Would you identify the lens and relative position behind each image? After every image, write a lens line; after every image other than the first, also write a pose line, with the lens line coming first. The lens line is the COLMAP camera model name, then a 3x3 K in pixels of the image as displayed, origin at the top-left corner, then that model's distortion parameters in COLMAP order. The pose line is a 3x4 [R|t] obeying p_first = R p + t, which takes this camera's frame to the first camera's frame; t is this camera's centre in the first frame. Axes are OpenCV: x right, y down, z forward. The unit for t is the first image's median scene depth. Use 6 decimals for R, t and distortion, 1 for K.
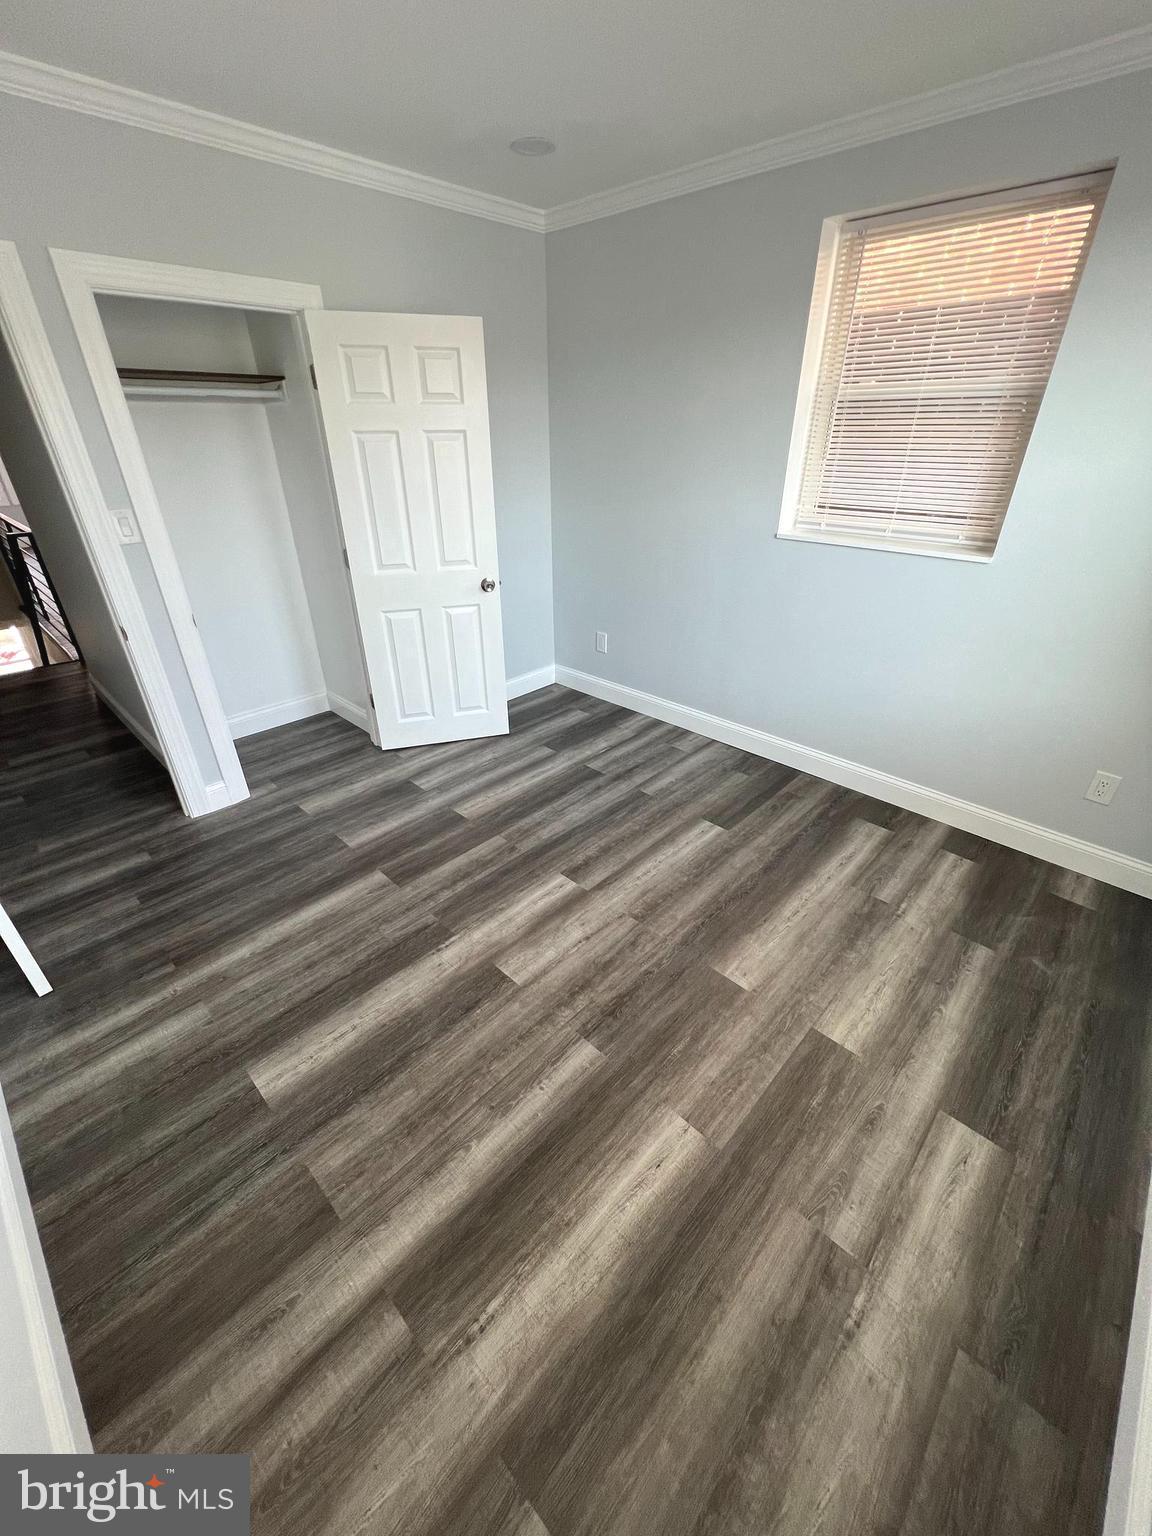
lens RADIAL K [[614.3, 0, 578.3], [0, 614.3, 765.0], [0, 0, 1]] dist [-0.004265, 0.000847]
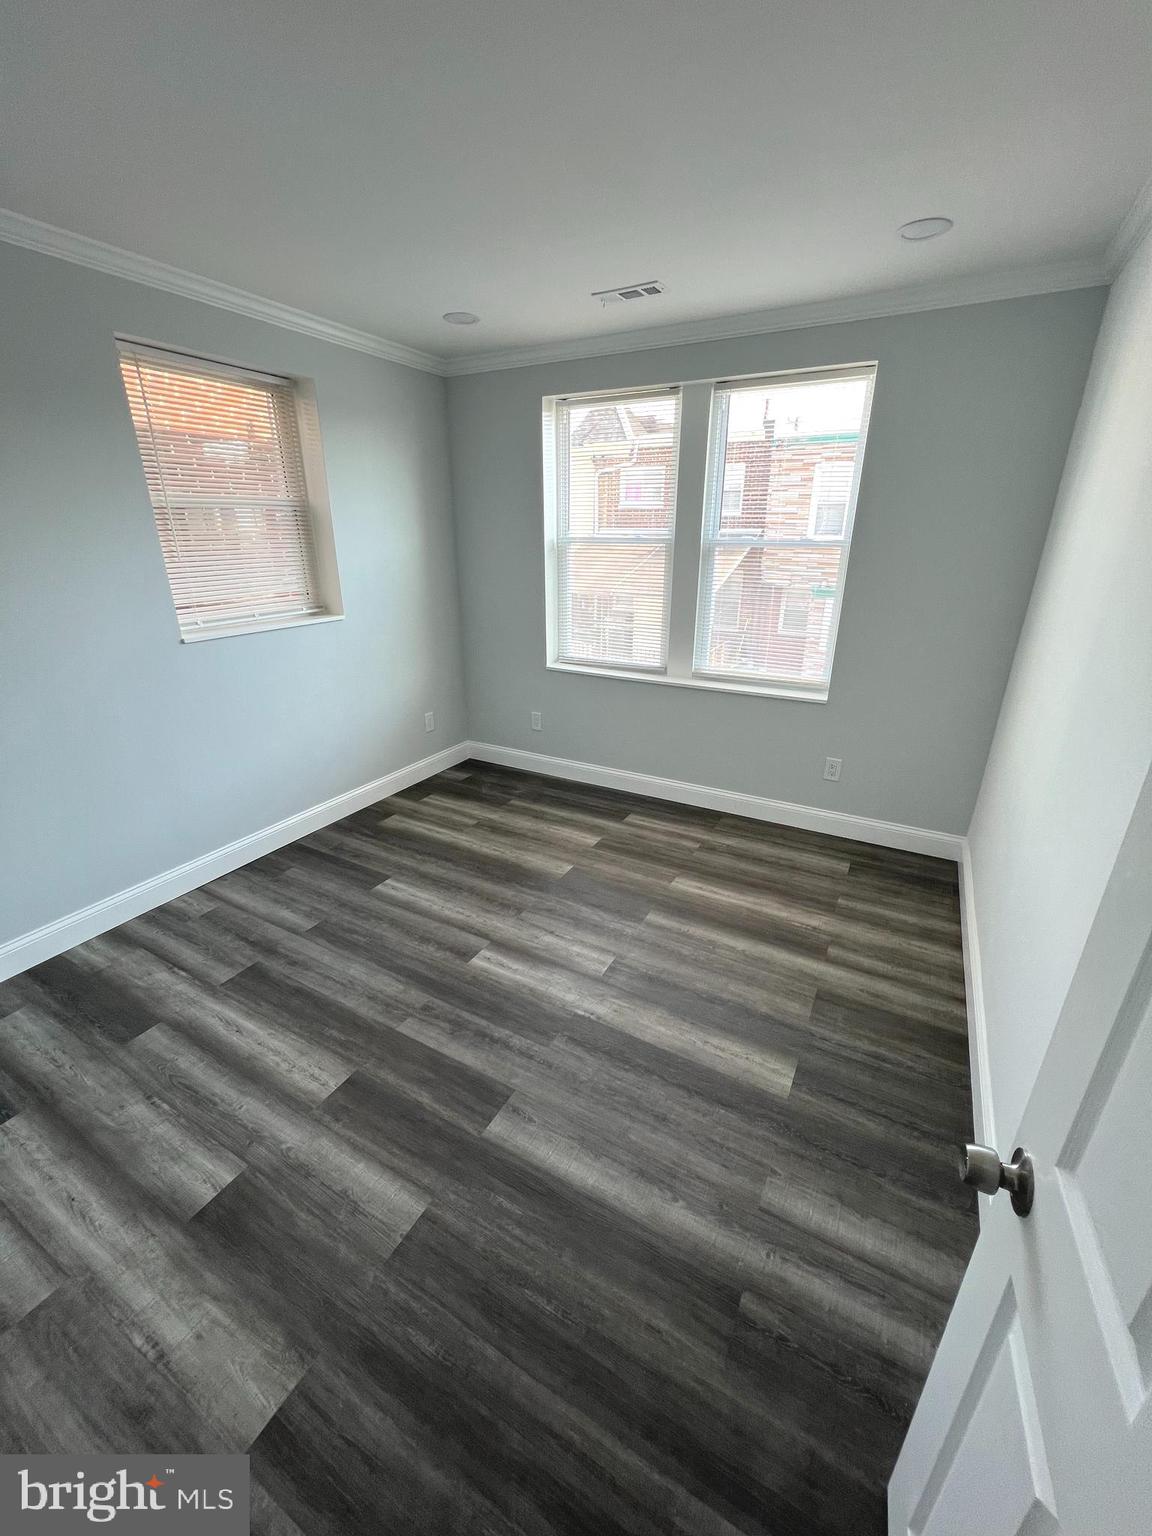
lens RADIAL K [[614.3, 0, 577.8], [0, 614.3, 765.3], [0, 0, 1]] dist [-0.004265, 0.000847]
pose [[-0.253171, -0.345234, 0.903725, -0.856680], [0.470401, 0.772360, 0.426830, -0.403091], [-0.845357, 0.533173, -0.033140, 0.733620]]
